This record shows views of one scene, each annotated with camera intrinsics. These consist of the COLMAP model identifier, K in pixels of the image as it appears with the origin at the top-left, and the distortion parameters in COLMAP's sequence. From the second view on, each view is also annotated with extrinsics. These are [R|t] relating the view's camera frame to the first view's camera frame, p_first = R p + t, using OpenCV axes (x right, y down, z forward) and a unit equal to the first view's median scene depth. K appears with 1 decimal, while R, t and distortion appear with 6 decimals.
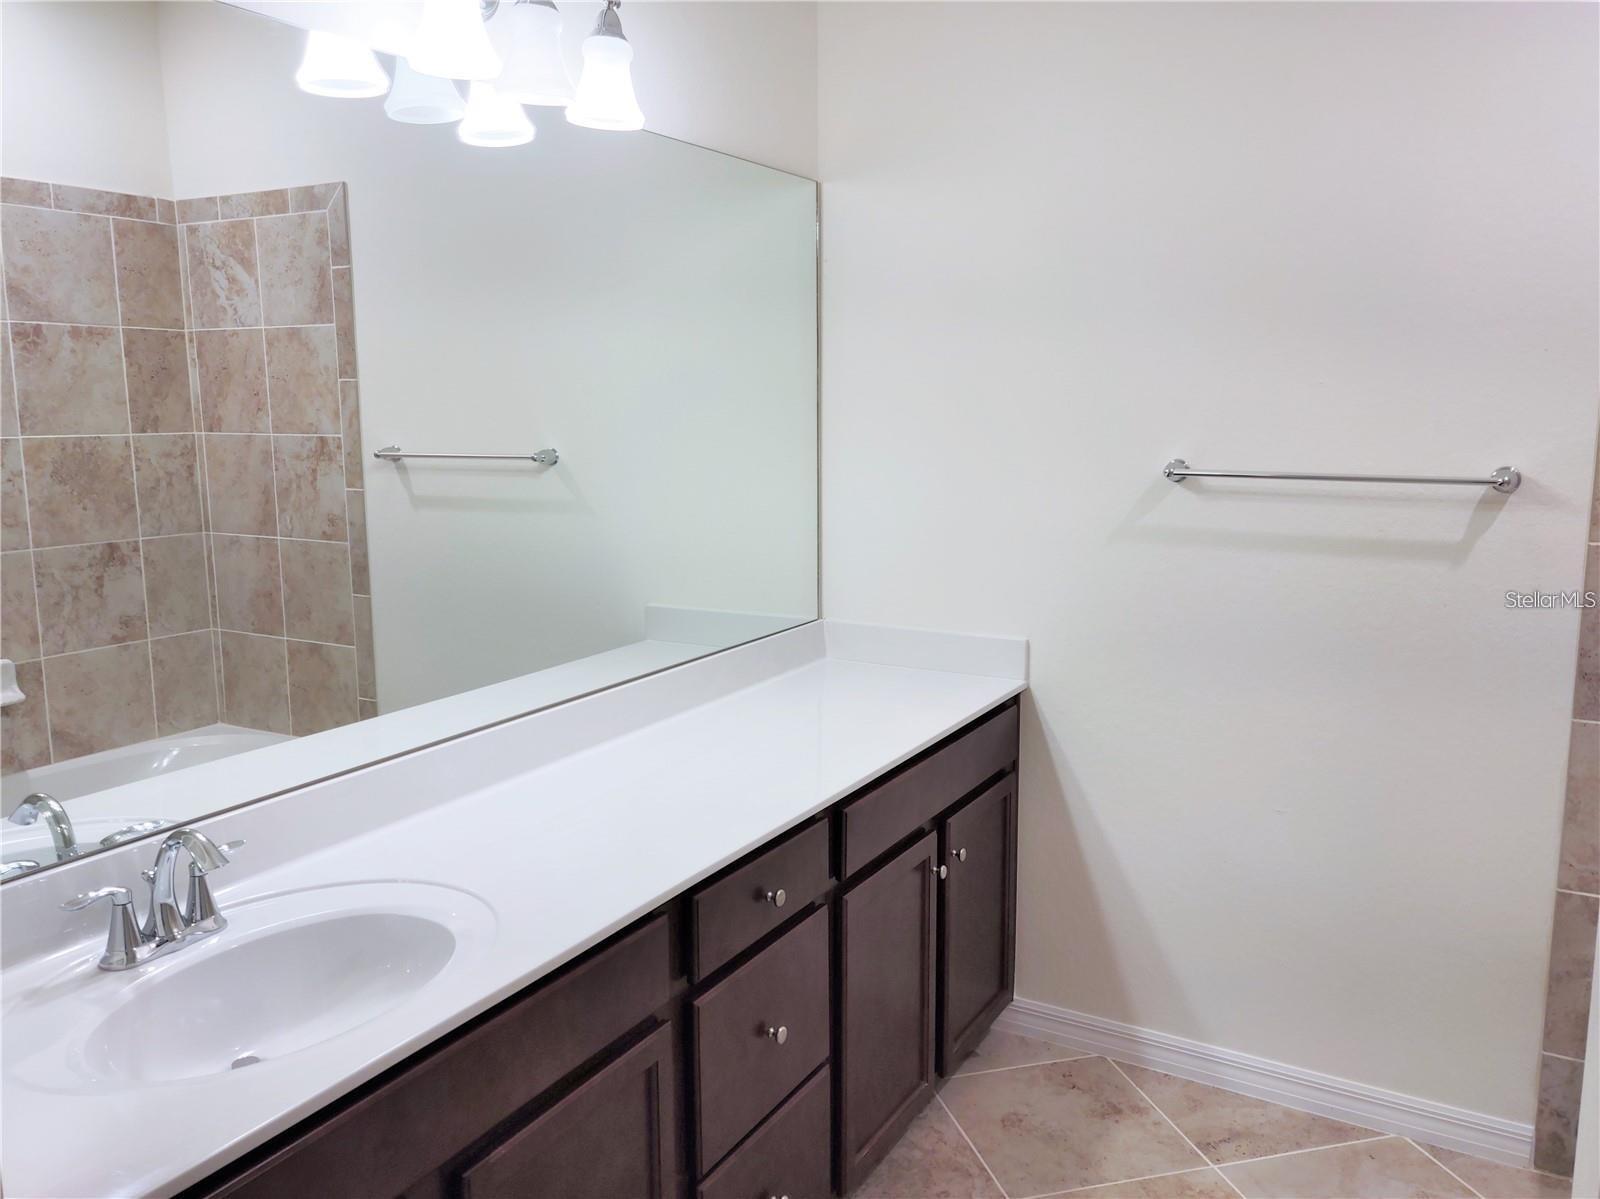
lens RADIAL K [[1149.7, 0, 800.1], [0, 1149.7, 581.6], [0, 0, 1]] dist [0.050632, -0.058682]
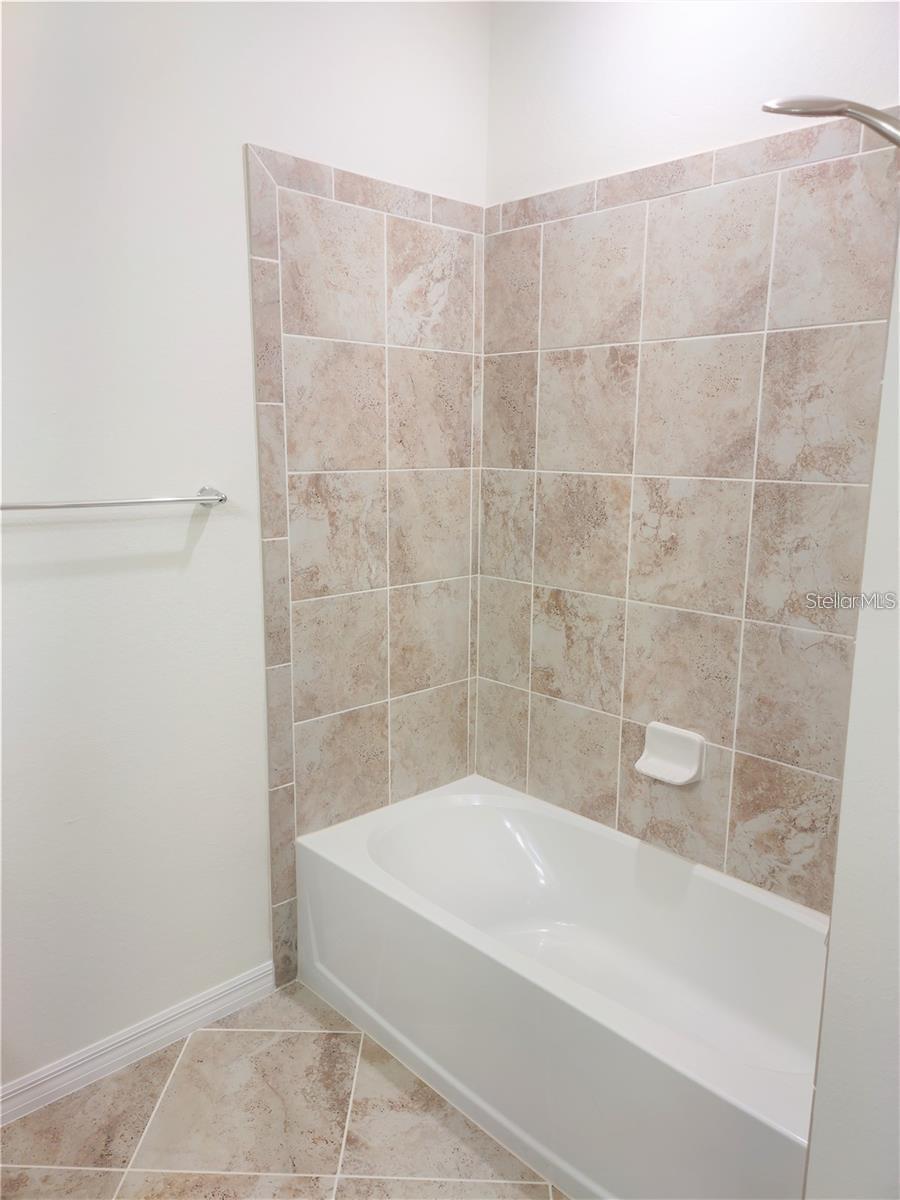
lens RADIAL K [[862.3, 0, 450.0], [0, 862.3, 600.0], [0, 0, 1]] dist [0.050632, -0.058682]
pose [[0.291242, -0.175194, 0.940471, -0.207978], [0.131785, 0.981063, 0.141945, -0.072544], [-0.947529, 0.082599, 0.308815, 0.446469]]
